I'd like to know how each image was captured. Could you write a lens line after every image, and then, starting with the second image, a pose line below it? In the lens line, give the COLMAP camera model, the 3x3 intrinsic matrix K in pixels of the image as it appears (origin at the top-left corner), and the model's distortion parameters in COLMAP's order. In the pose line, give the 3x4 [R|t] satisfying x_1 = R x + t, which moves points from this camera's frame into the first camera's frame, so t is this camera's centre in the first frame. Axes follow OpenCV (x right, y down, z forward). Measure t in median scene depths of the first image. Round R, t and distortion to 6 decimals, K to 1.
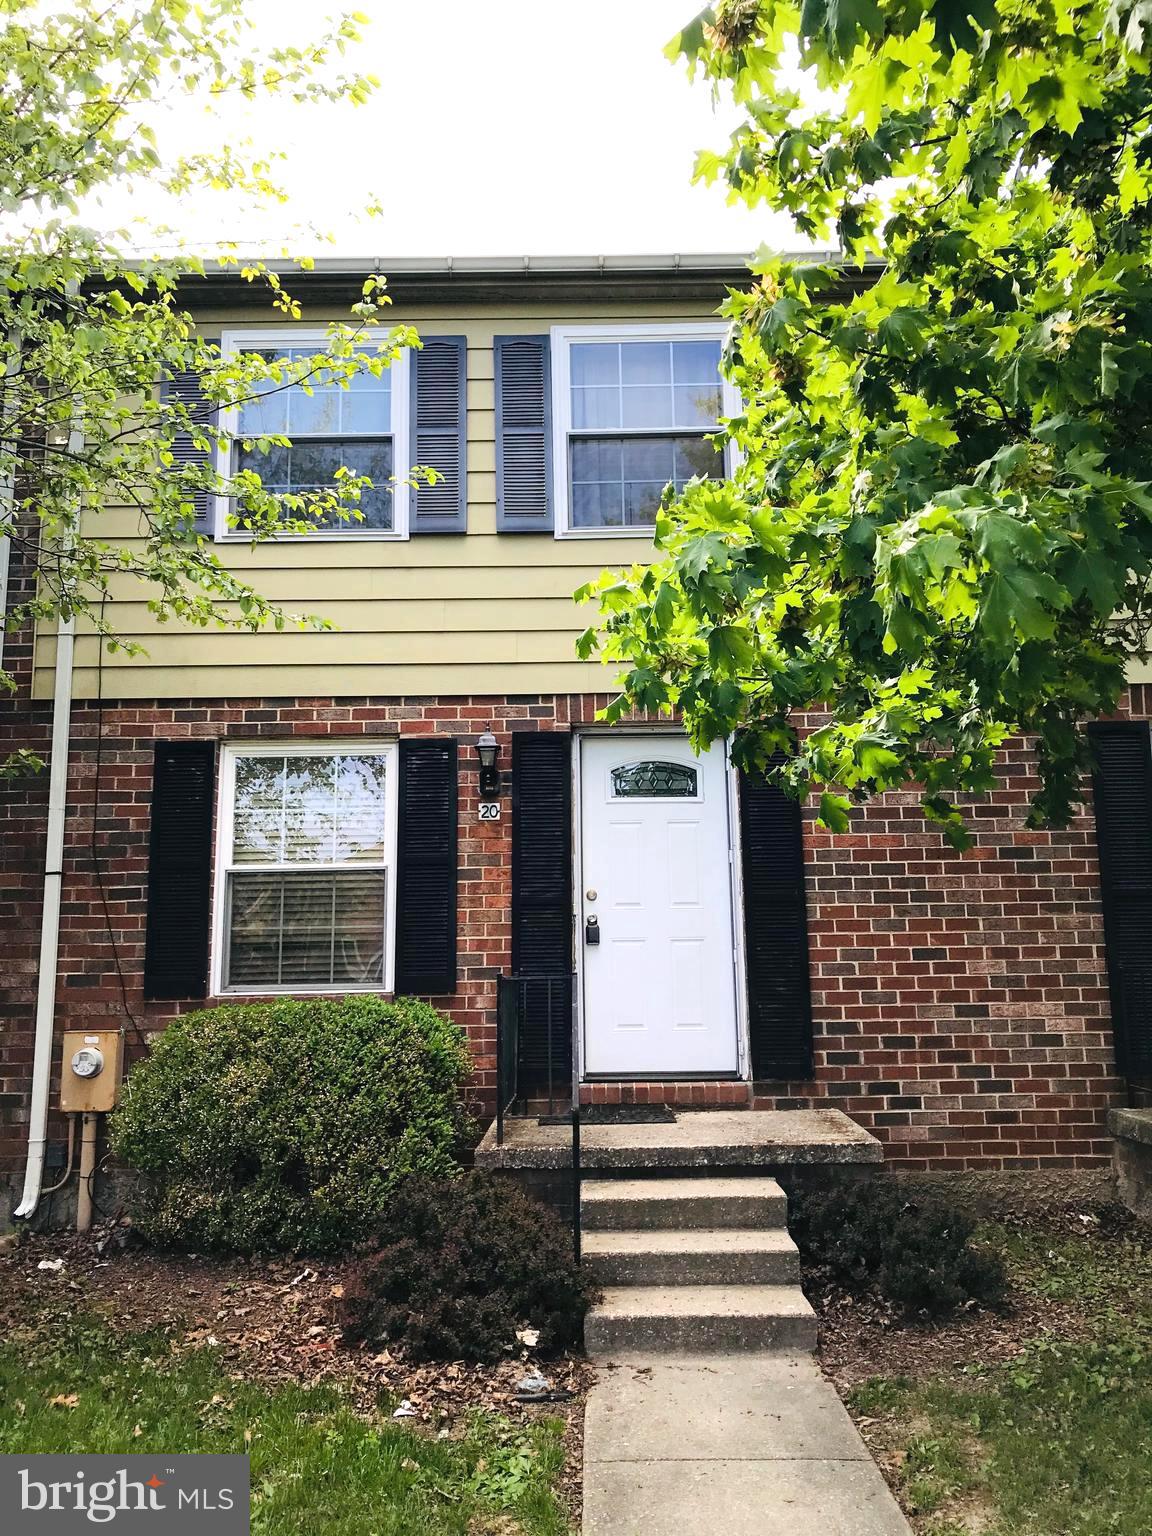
lens RADIAL K [[1280.6, 0, 576.7], [0, 1280.6, 742.6], [0, 0, 1]] dist [0.010200, 0.001500]
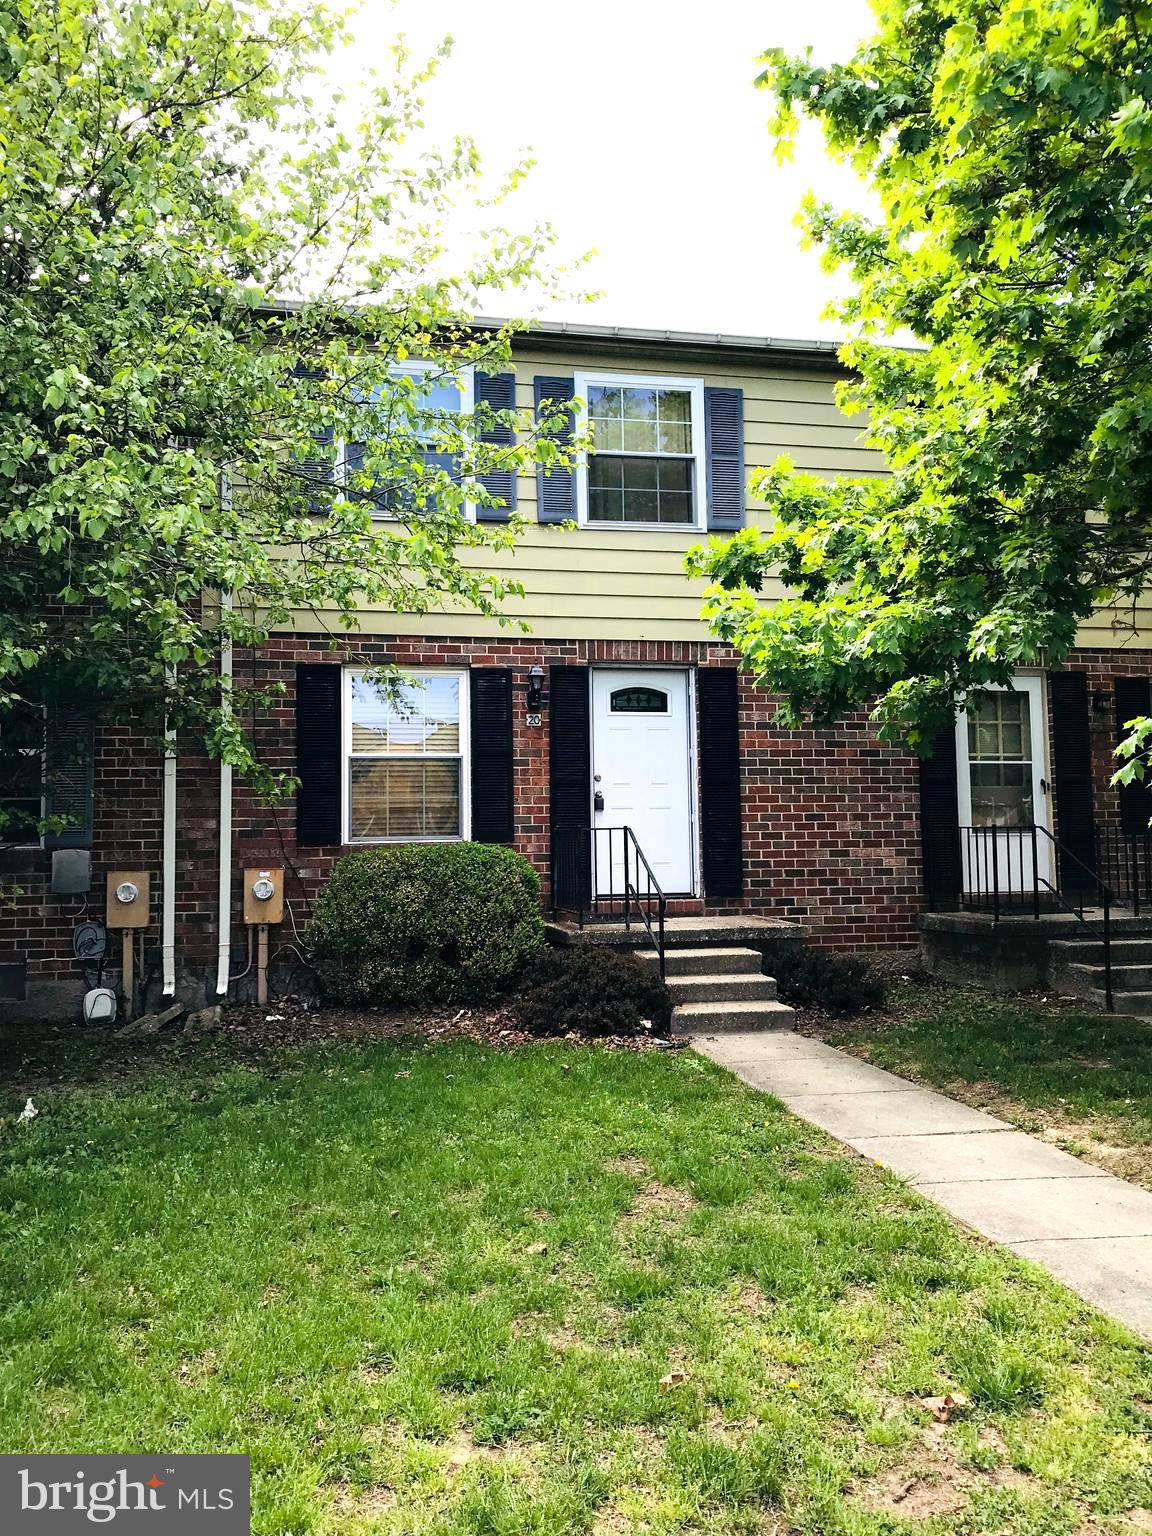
lens RADIAL K [[1269.8, 0, 576.0], [0, 1269.8, 768.0], [0, 0, 1]] dist [0.135925, -0.000151]
pose [[0.976405, 0.012345, 0.215593, -0.339338], [-0.035195, 0.994113, 0.102470, -0.042252], [-0.213059, -0.107640, 0.971092, -0.428944]]
